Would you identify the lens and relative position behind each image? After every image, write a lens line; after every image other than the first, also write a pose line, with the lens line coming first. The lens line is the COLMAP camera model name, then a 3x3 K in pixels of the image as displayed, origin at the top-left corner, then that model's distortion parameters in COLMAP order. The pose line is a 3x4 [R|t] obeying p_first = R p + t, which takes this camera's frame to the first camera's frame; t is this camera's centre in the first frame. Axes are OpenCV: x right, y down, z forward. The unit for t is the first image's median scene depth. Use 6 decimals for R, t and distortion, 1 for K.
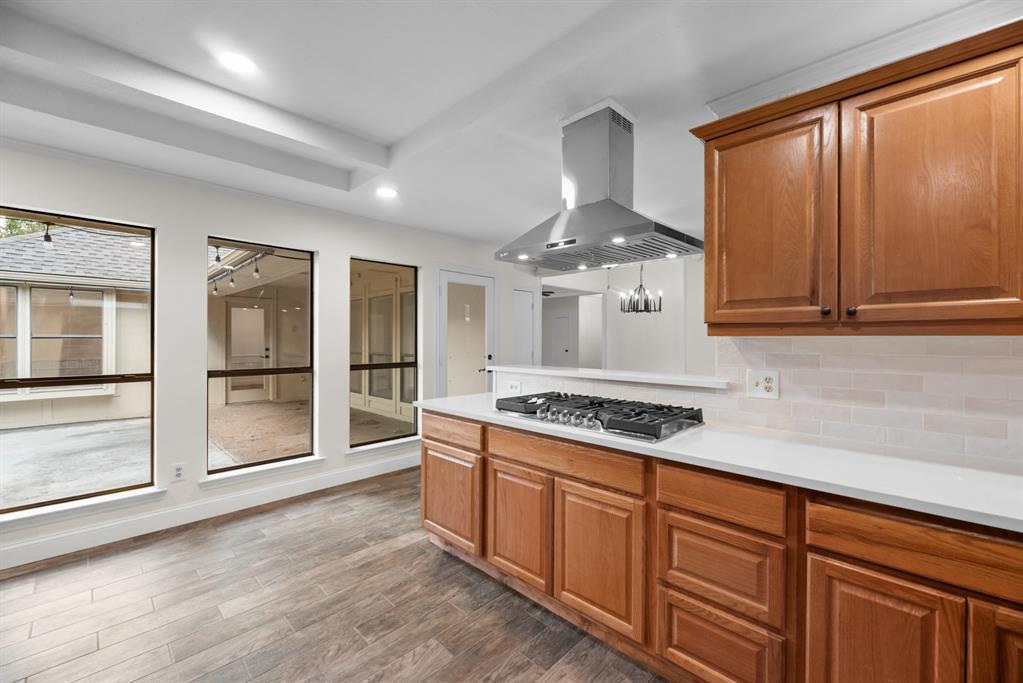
lens RADIAL K [[417.5, 0, 512.4], [0, 417.5, 346.6], [0, 0, 1]] dist [-0.004527, 0.001198]
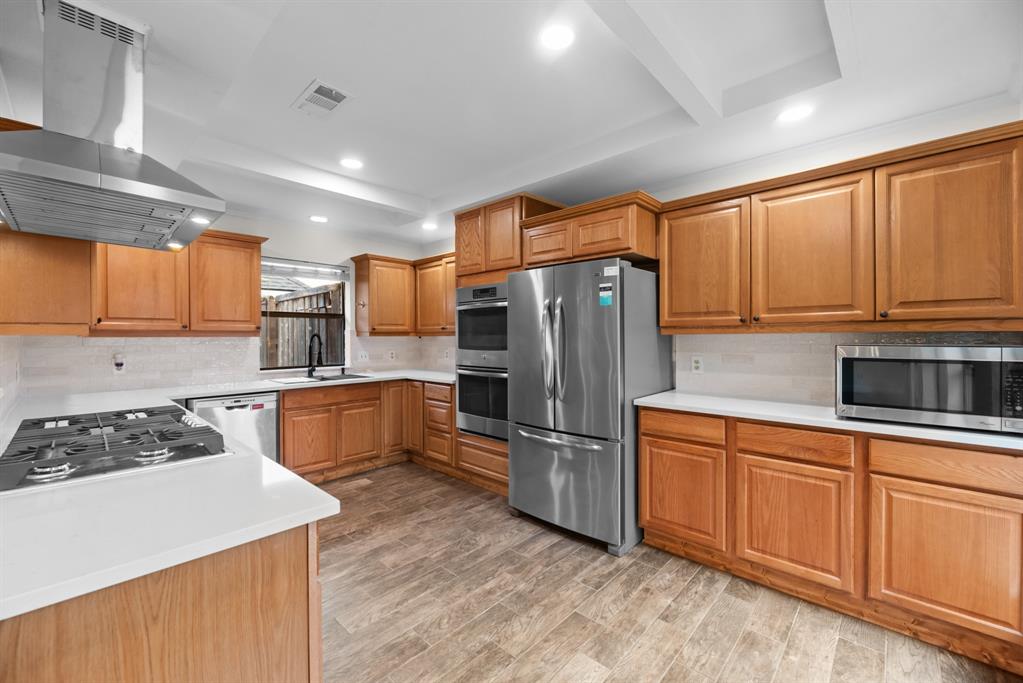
lens RADIAL K [[417.5, 0, 510.1], [0, 417.5, 337.8], [0, 0, 1]] dist [-0.004527, 0.001198]
pose [[-0.999738, 0.003721, -0.022603, -0.565441], [0.003486, 0.999940, 0.010407, -0.023094], [0.022640, 0.010325, -0.999690, 2.030214]]
